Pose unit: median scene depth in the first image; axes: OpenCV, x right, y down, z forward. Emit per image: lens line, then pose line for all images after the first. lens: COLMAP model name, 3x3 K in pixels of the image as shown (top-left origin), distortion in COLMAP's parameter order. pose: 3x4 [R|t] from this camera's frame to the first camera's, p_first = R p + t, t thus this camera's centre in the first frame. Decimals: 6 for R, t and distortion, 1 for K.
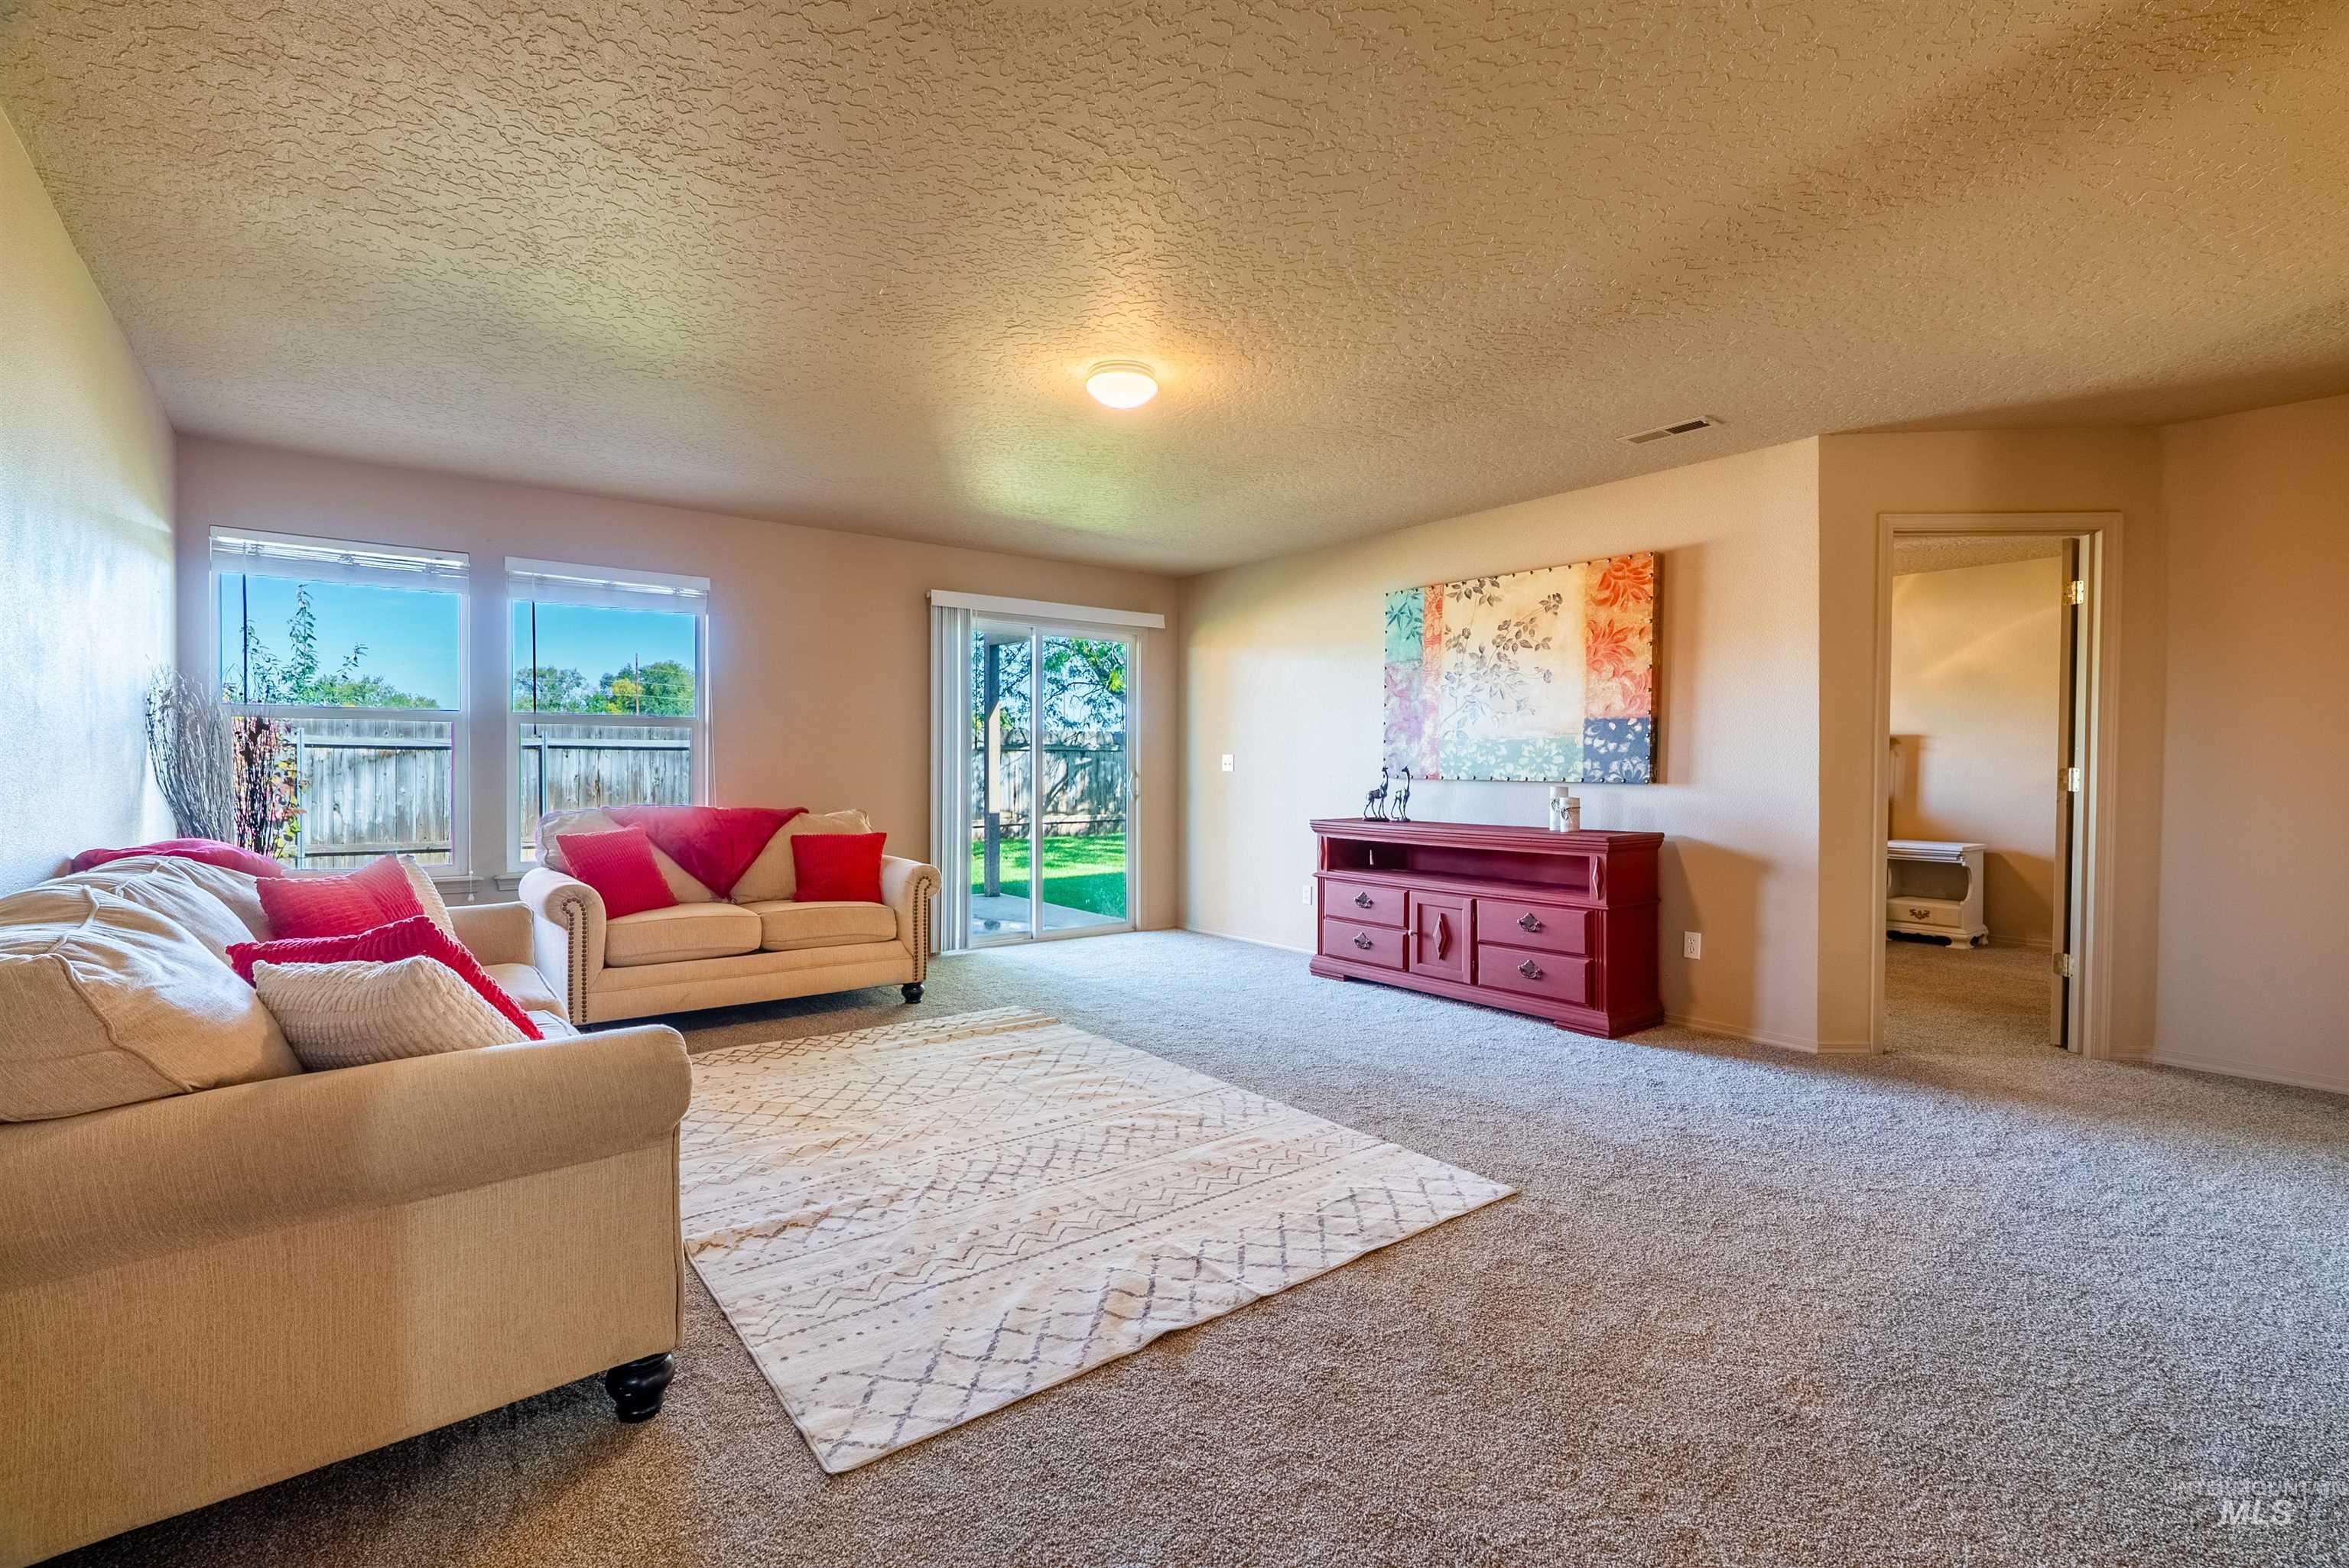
lens RADIAL K [[1052.7, 0, 1174.5], [0, 1052.7, 784.0], [0, 0, 1]] dist [-0.003388, -0.000205]
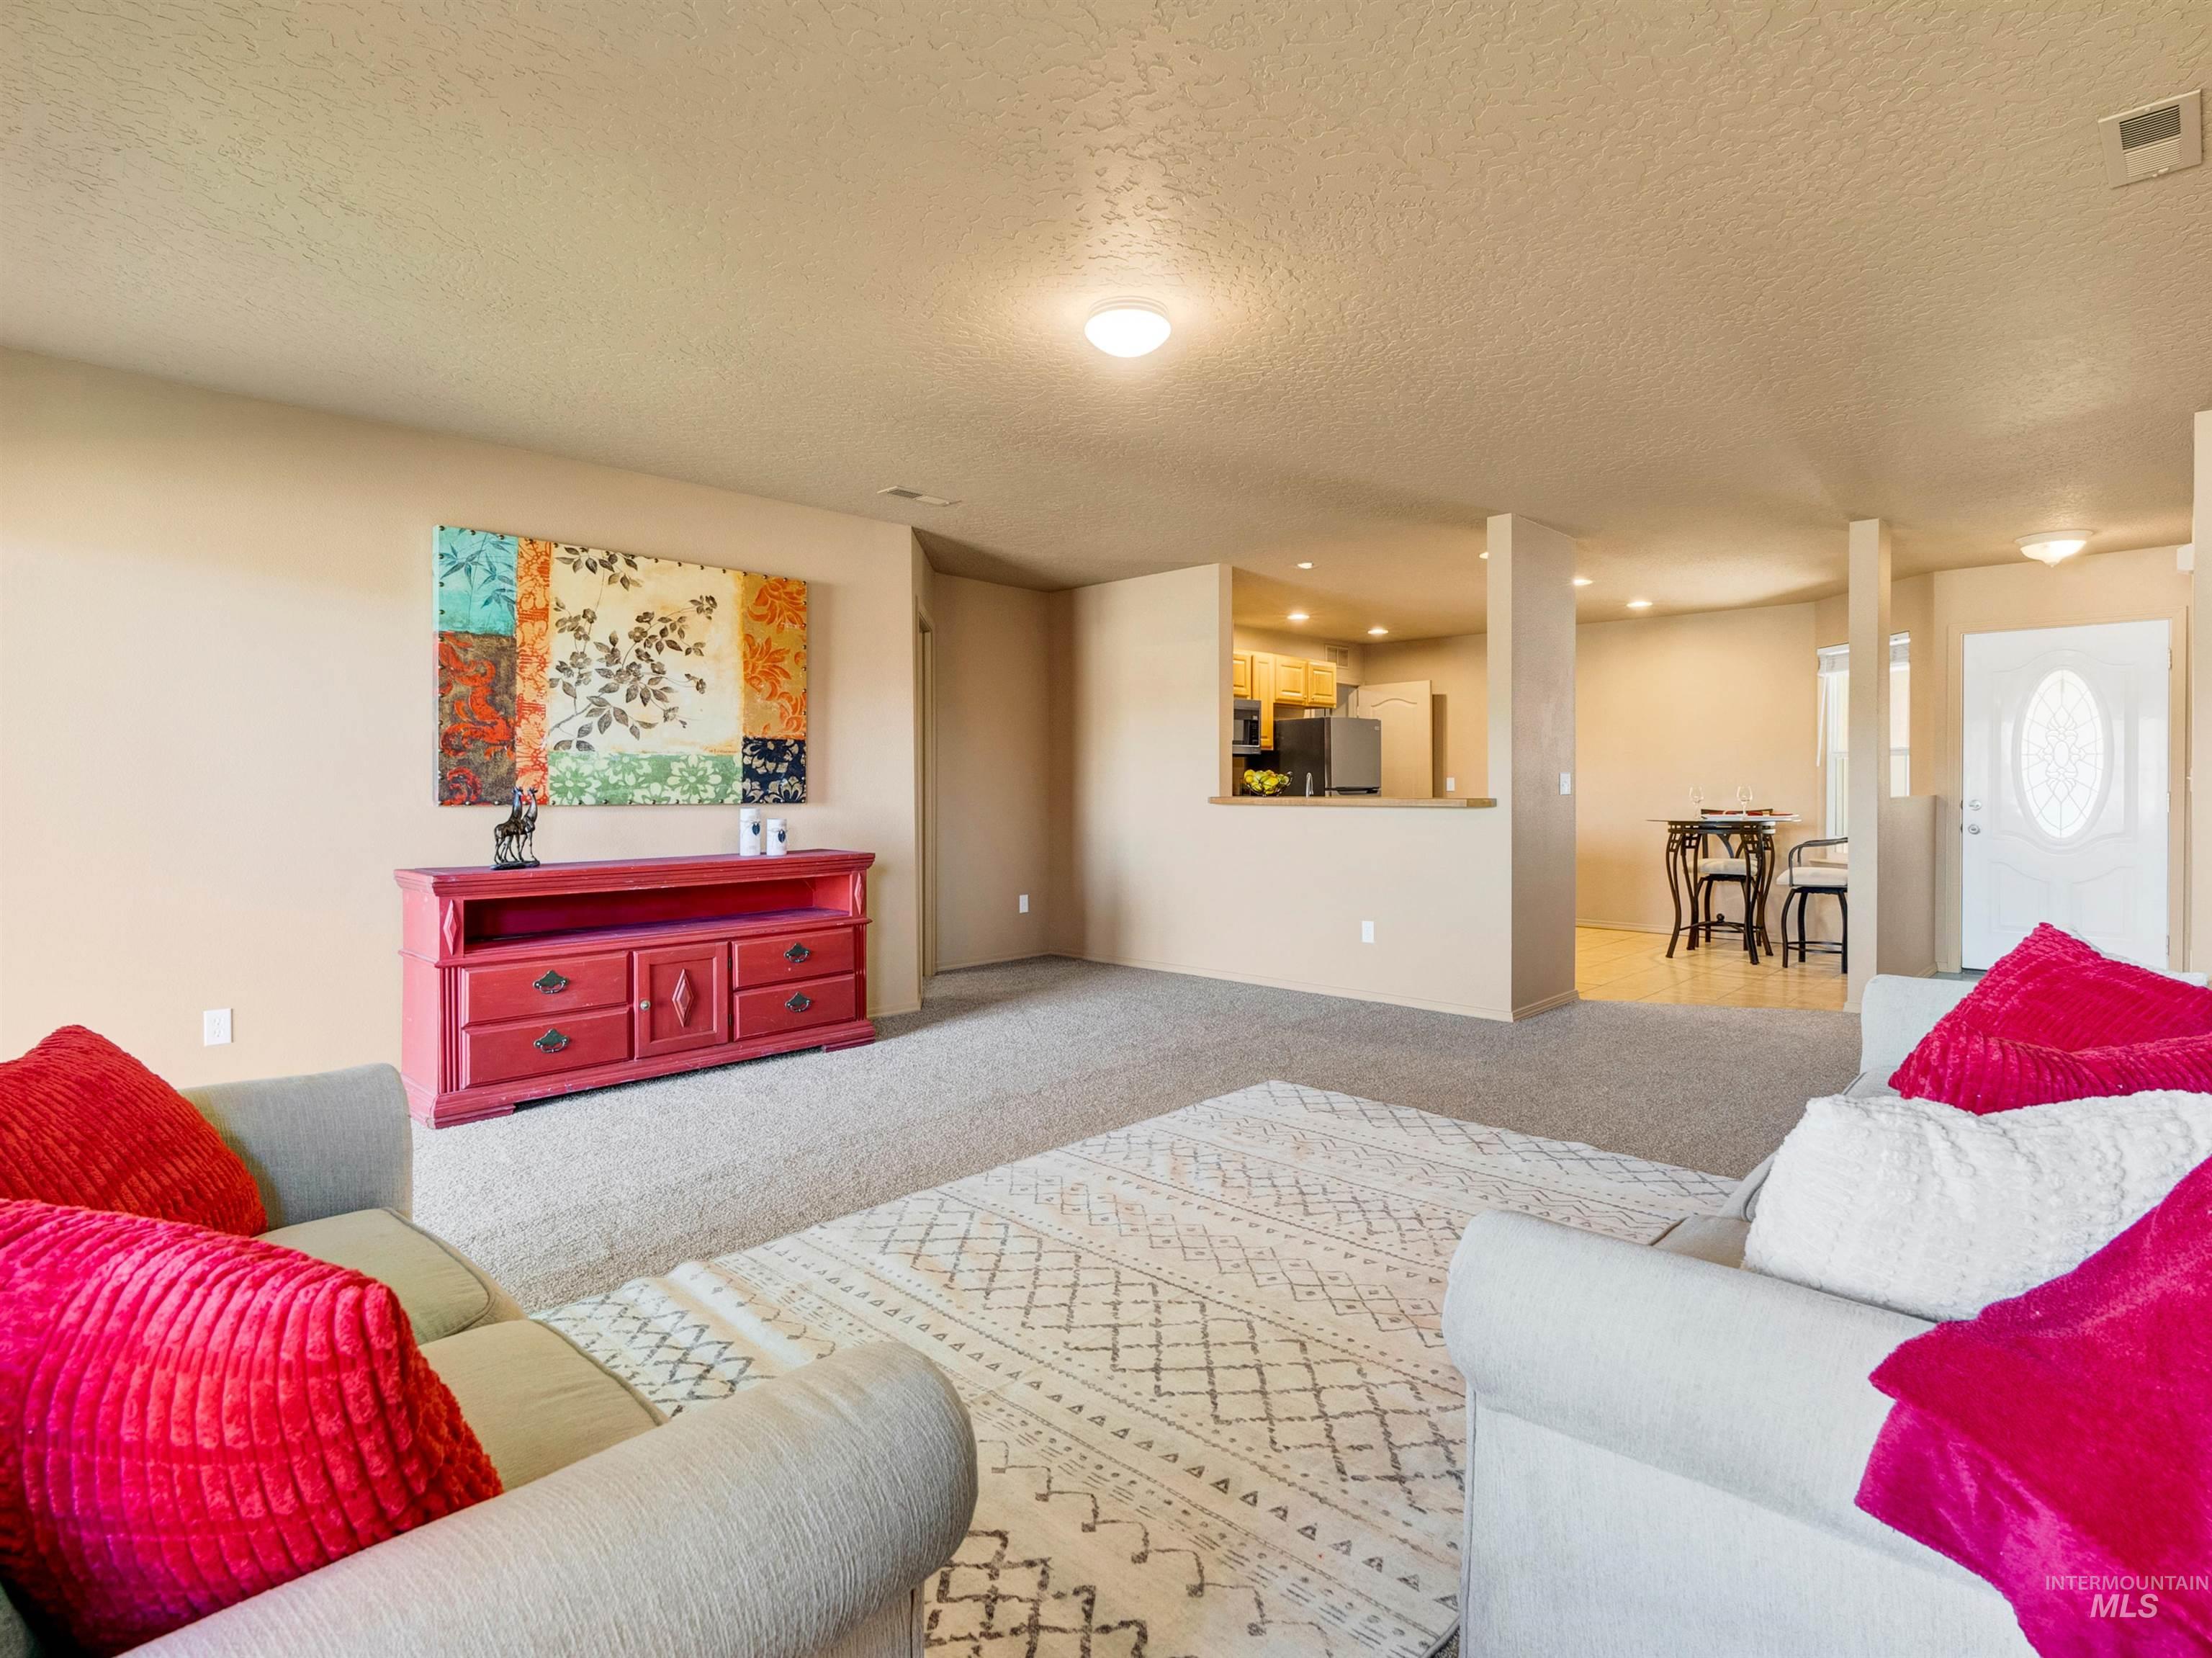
lens RADIAL K [[1136.8, 0, 1102.5], [0, 1136.8, 804.7], [0, 0, 1]] dist [-0.009833, 0.001897]
pose [[-0.145386, -0.018129, 0.989209, -0.687913], [0.017666, 0.999625, 0.020916, -0.016582], [-0.989217, 0.020517, -0.145011, 0.847803]]
